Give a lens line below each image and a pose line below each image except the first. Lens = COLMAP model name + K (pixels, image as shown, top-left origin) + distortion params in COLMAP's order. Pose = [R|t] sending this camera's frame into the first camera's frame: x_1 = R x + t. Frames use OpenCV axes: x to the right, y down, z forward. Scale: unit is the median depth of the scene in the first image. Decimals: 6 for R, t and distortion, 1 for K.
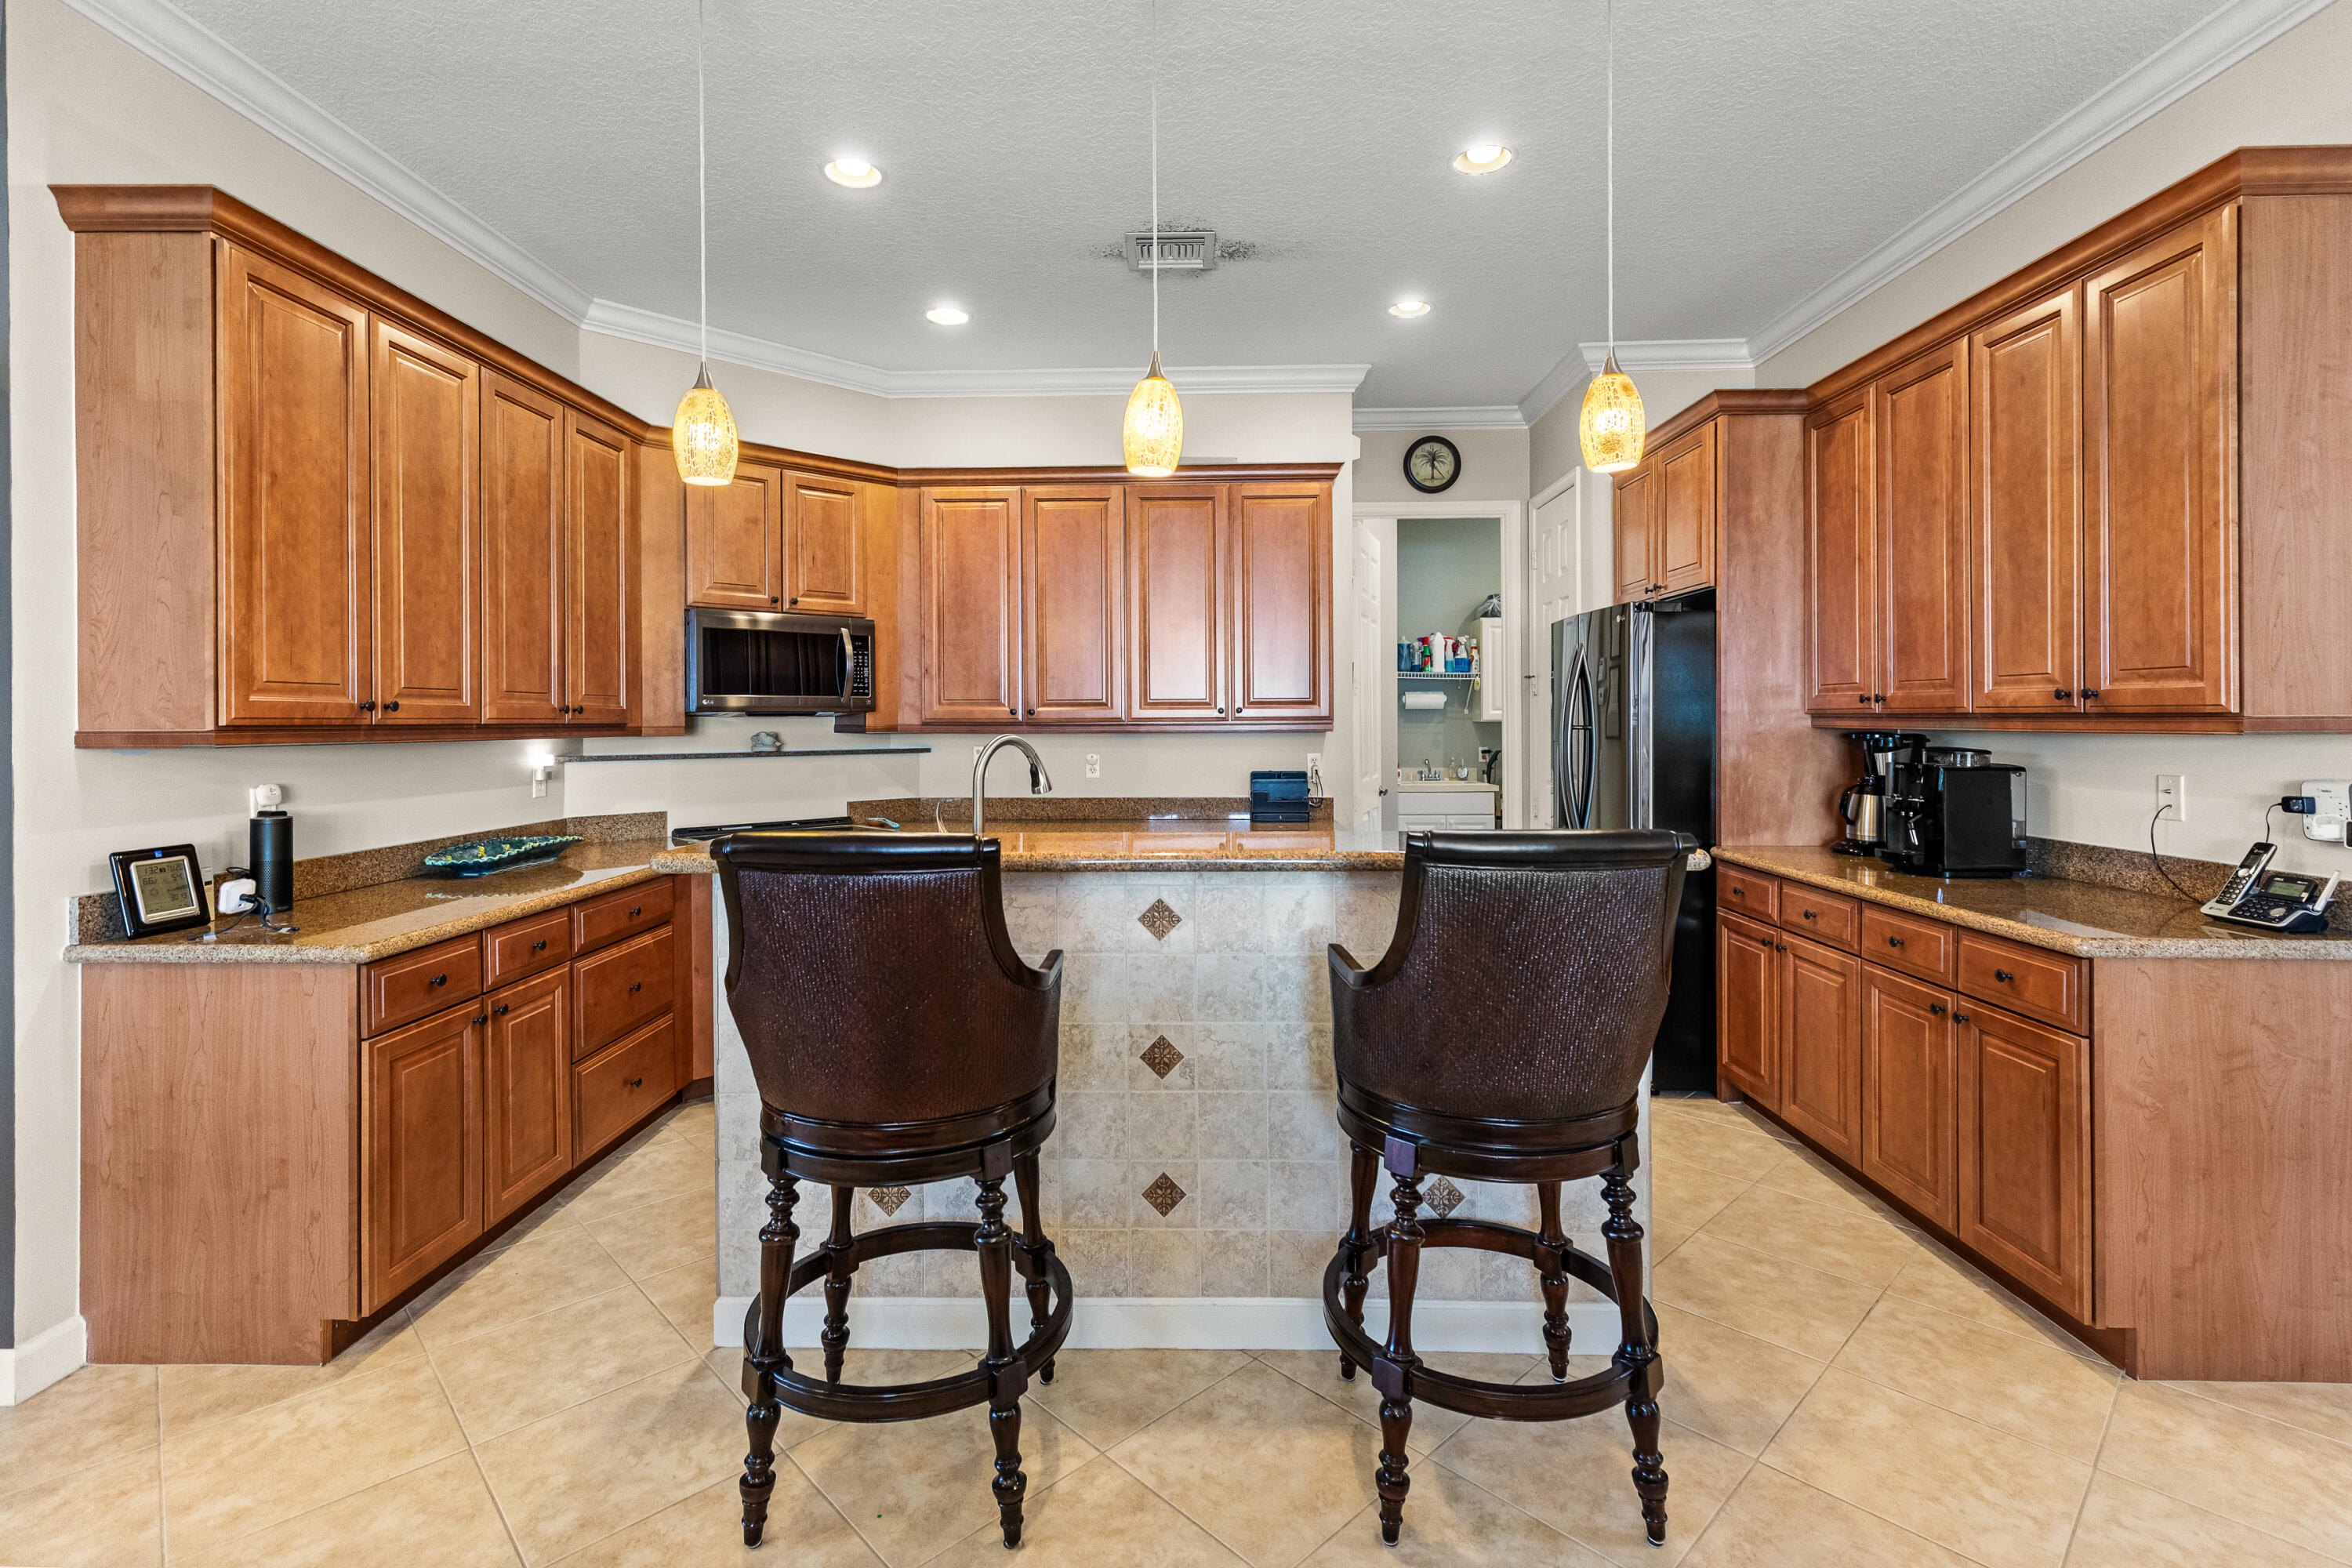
lens RADIAL K [[1090.6, 0, 1161.7], [0, 1090.6, 716.8], [0, 0, 1]] dist [0.009299, -0.001085]
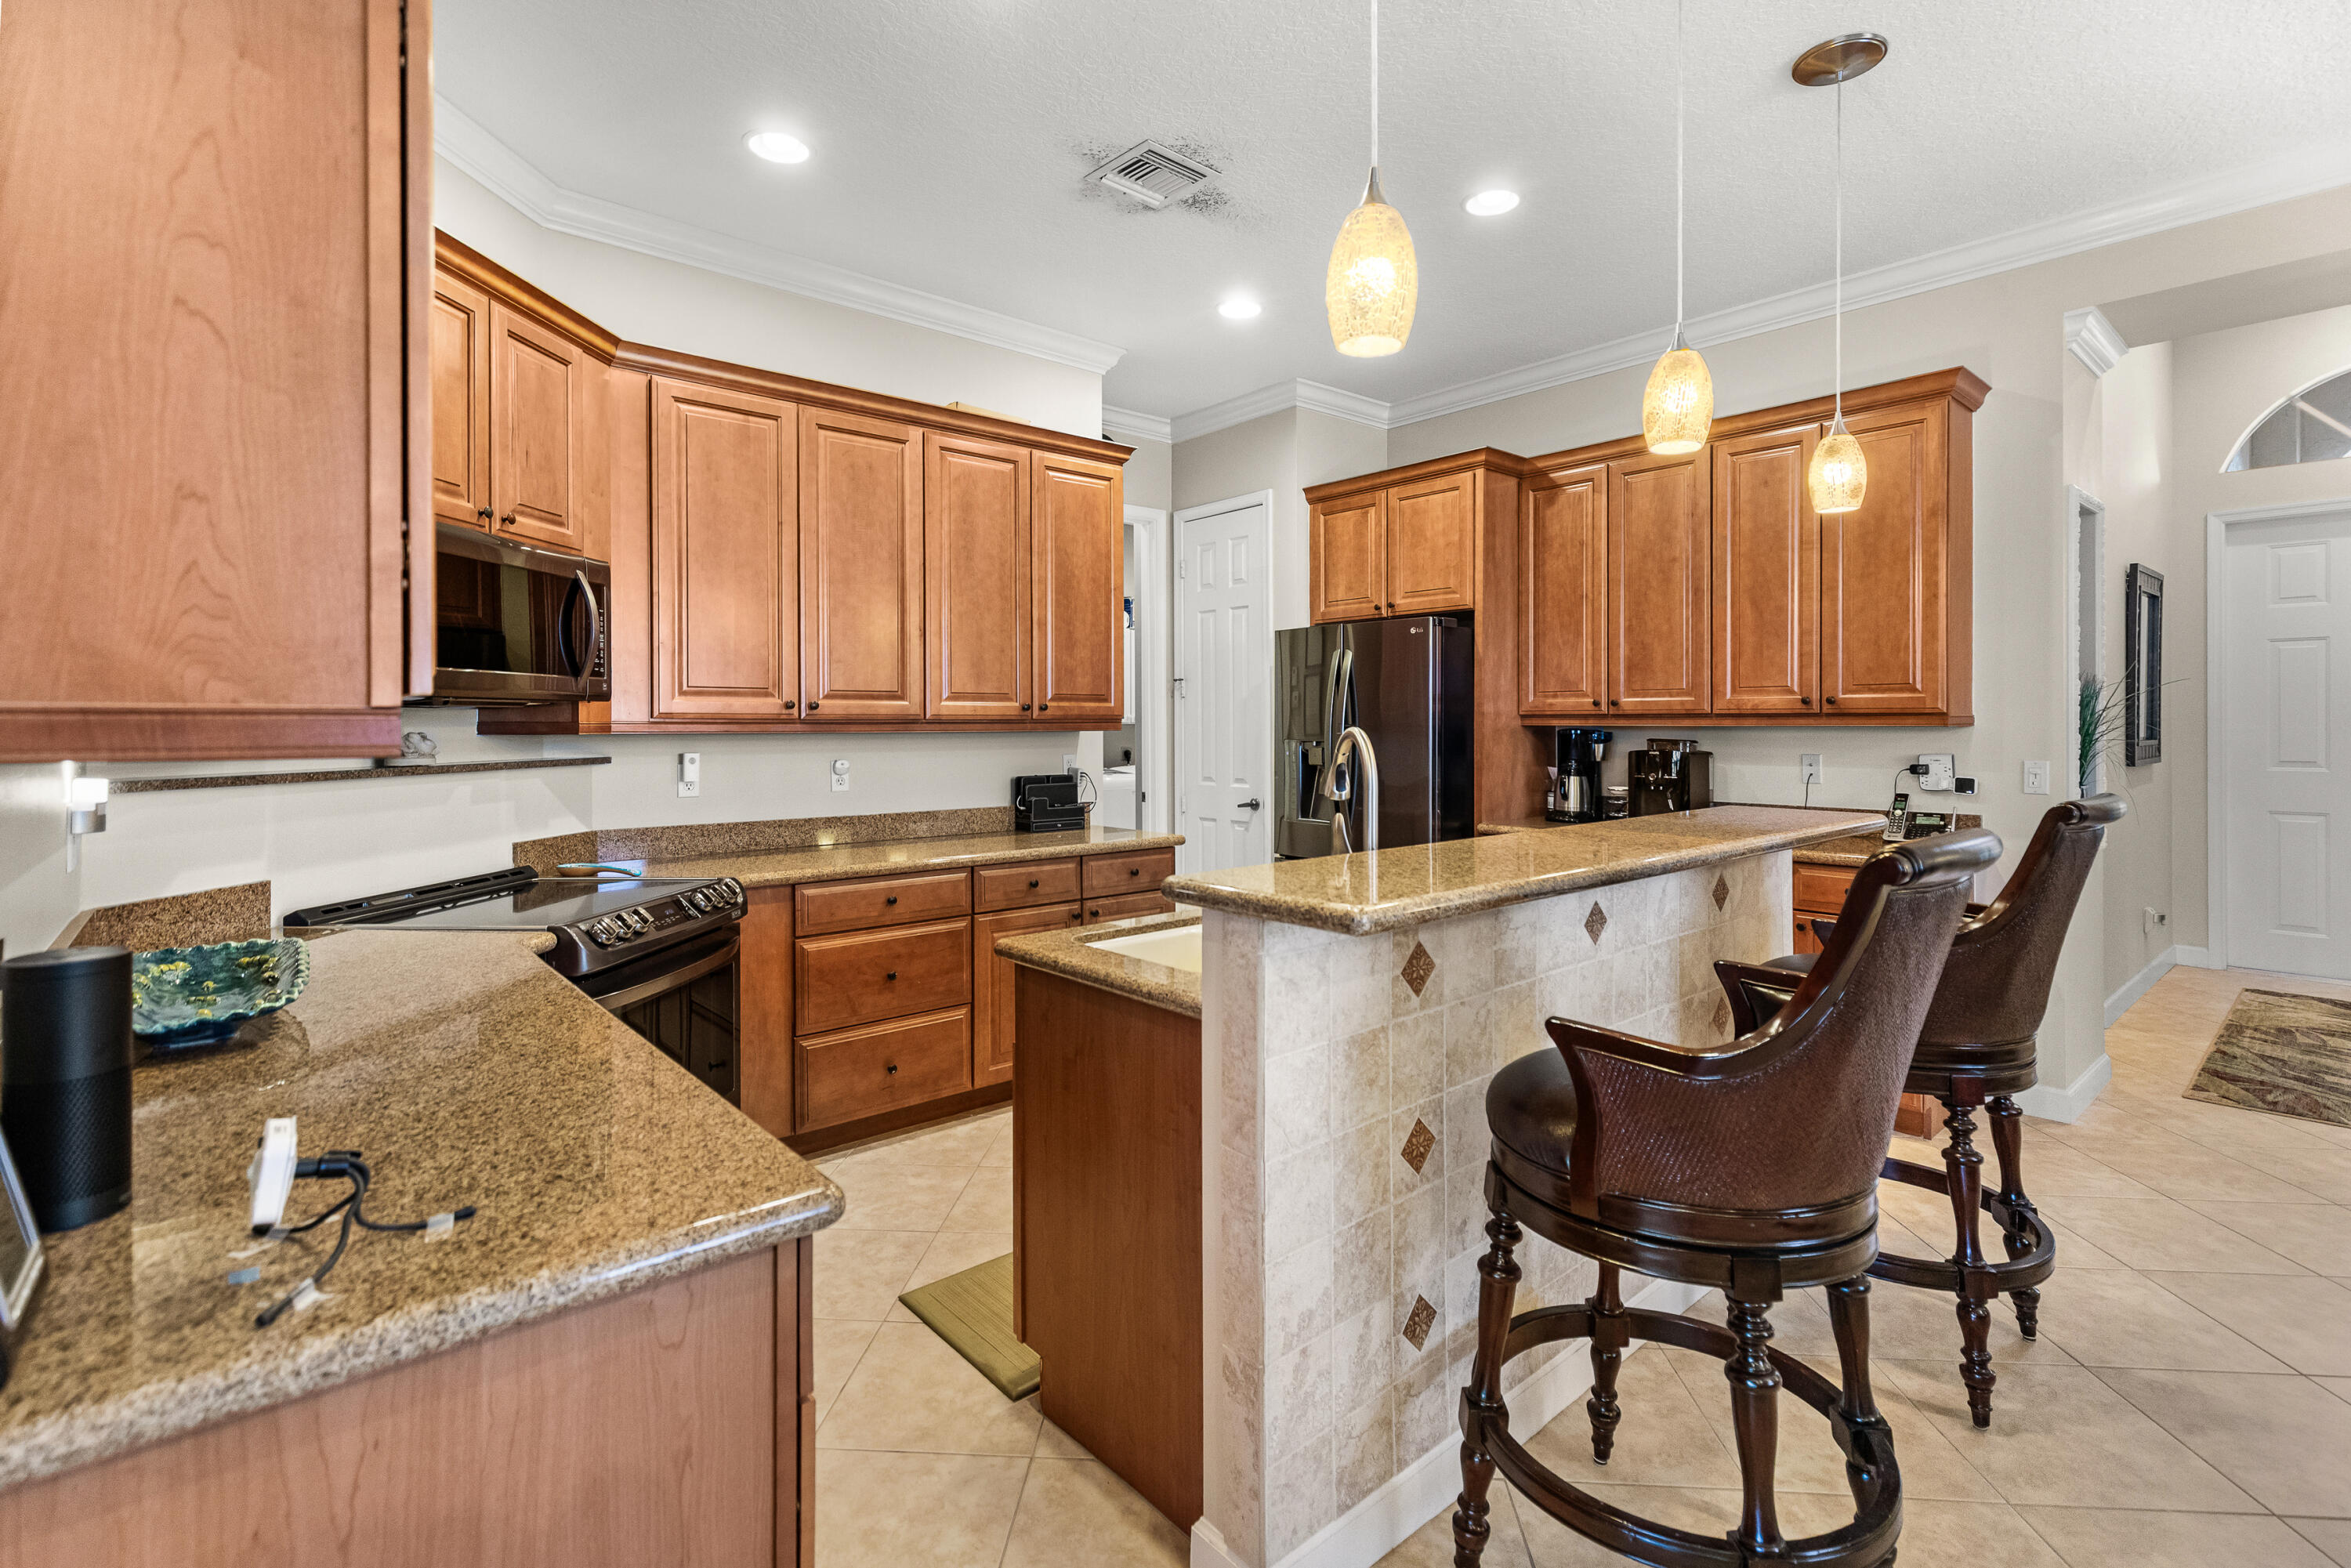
lens RADIAL K [[1090.1, 0, 1167.4], [0, 1090.1, 723.5], [0, 0, 1]] dist [0.009299, -0.001085]
pose [[0.734923, 0.003169, 0.678143, -0.738239], [-0.002415, 0.999995, -0.002056, 0.014079], [-0.678146, -0.000127, 0.734927, 0.455488]]
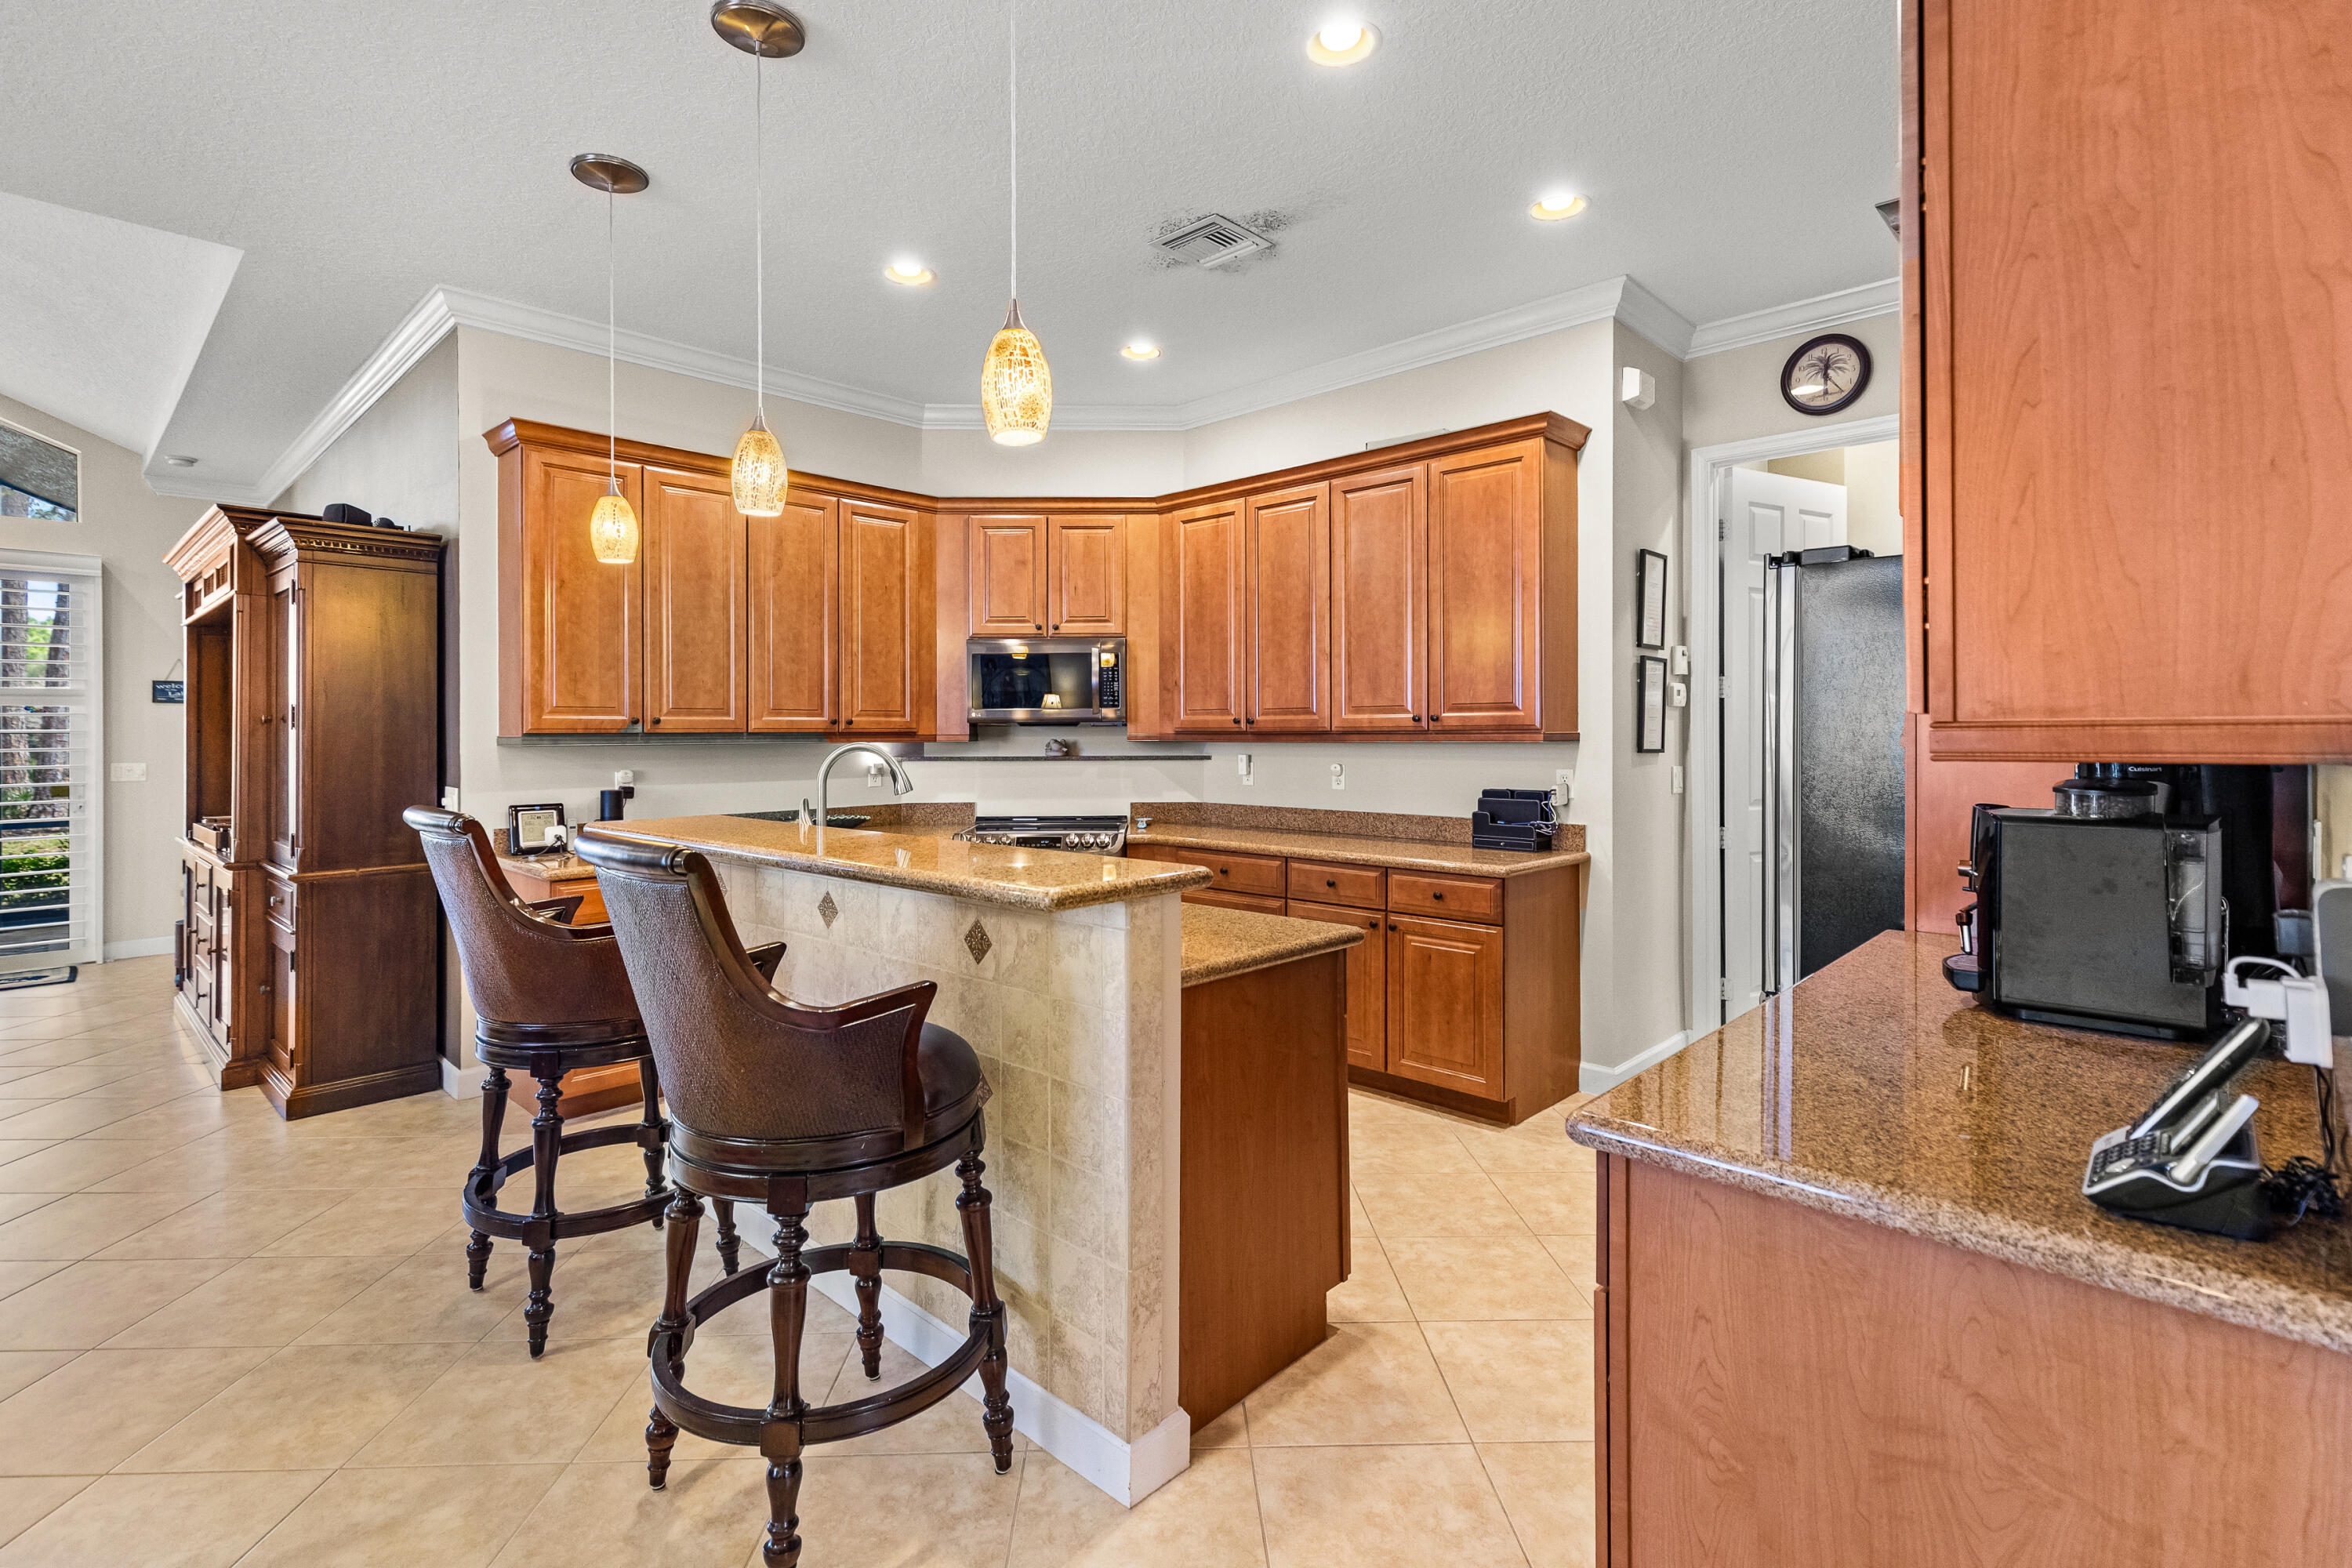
lens RADIAL K [[1090.6, 0, 1155.1], [0, 1090.6, 729.1], [0, 0, 1]] dist [0.009299, -0.001085]
pose [[0.738787, -0.000446, -0.673939, 0.804562], [0.002911, 0.999993, 0.002530, 0.000246], [0.673932, -0.003831, 0.738783, 0.325781]]
